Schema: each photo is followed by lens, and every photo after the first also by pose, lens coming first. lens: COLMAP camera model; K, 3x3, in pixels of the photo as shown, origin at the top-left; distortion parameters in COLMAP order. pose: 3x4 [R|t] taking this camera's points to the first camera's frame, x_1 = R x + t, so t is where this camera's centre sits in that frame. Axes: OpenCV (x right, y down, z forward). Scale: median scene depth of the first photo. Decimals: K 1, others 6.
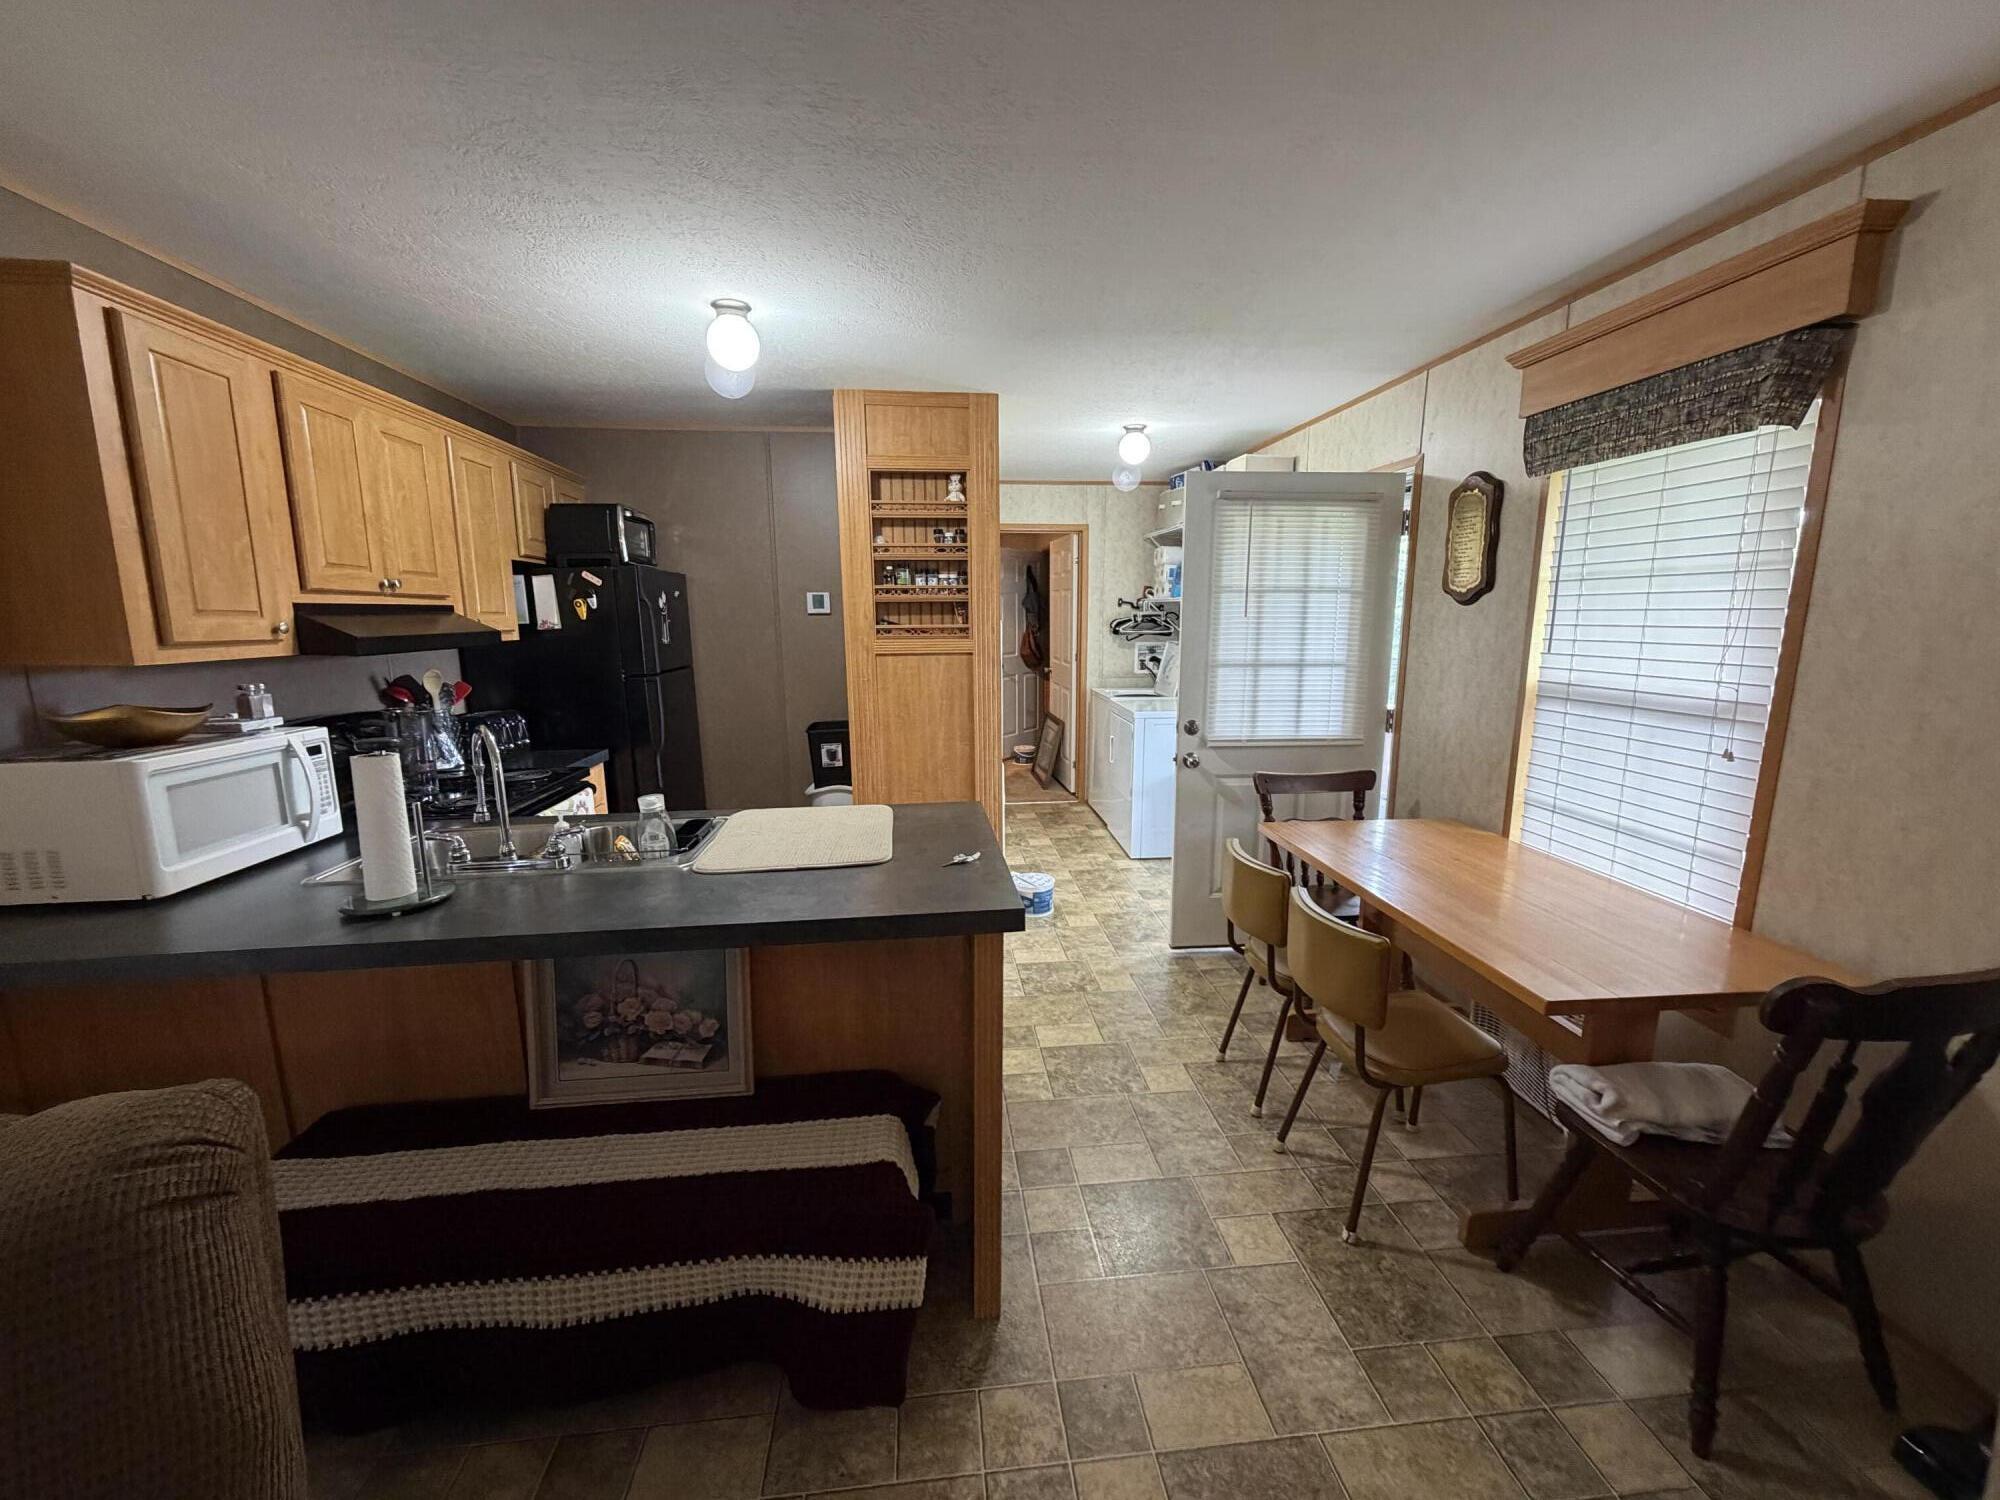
lens RADIAL K [[796.9, 0, 1008.5], [0, 796.9, 750.8], [0, 0, 1]] dist [-0.000952, -0.000032]
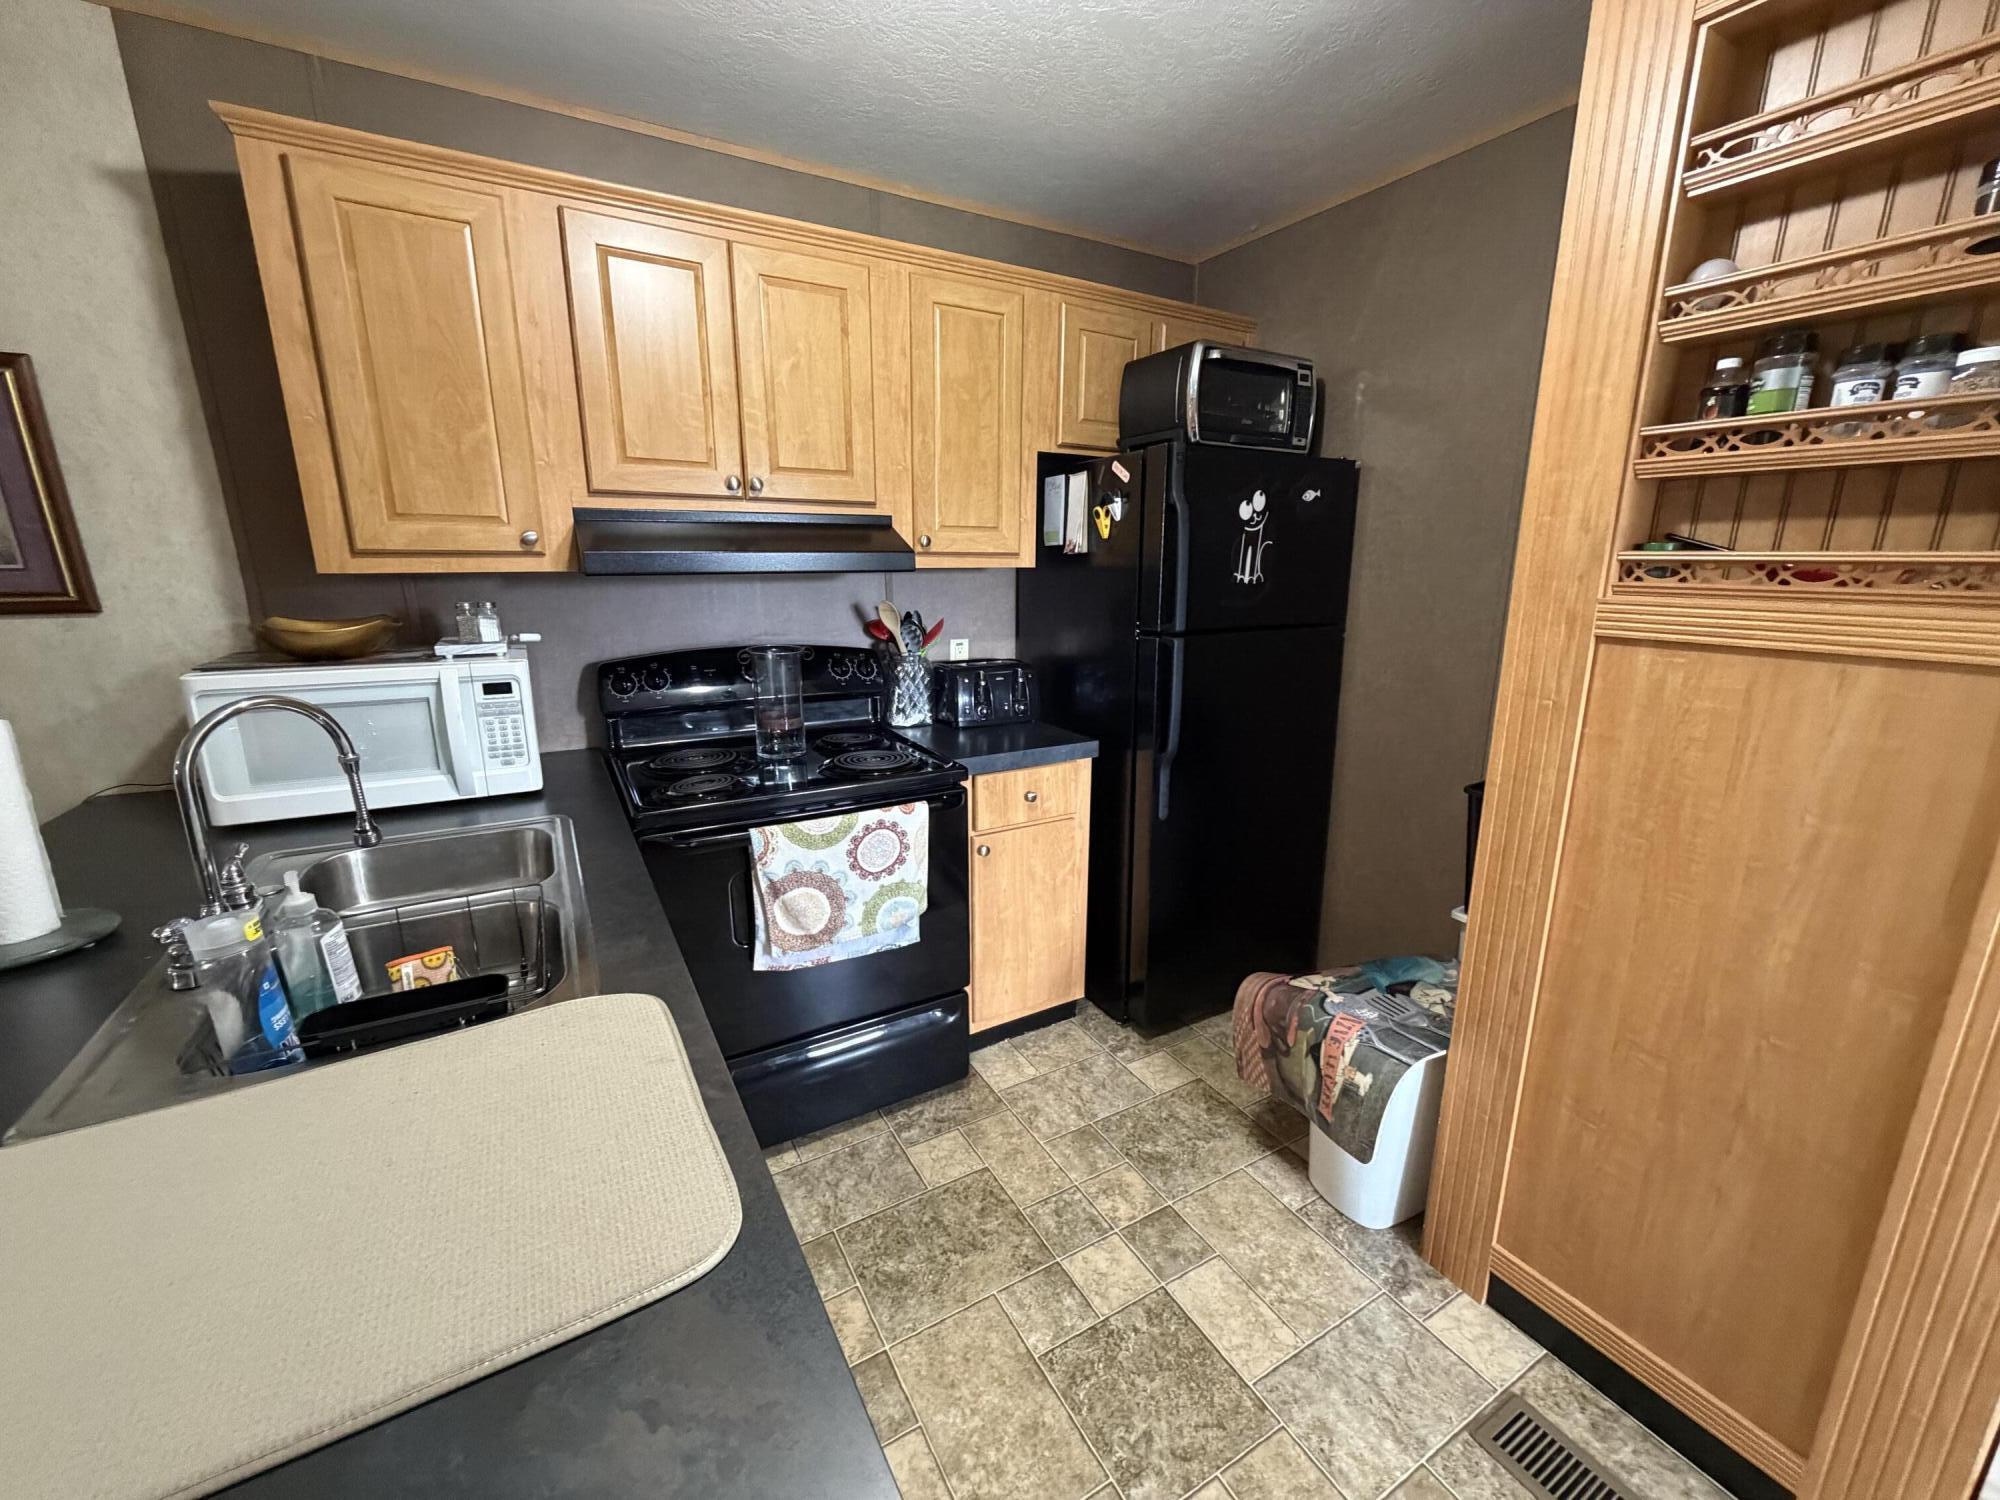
lens RADIAL K [[796.9, 0, 1008.5], [0, 796.9, 750.8], [0, 0, 1]] dist [-0.000952, -0.000032]
pose [[0.401585, 0.227269, -0.887174, 0.049456], [-0.160678, 0.971178, 0.176057, -0.099014], [0.901616, 0.071847, 0.426528, 0.668707]]
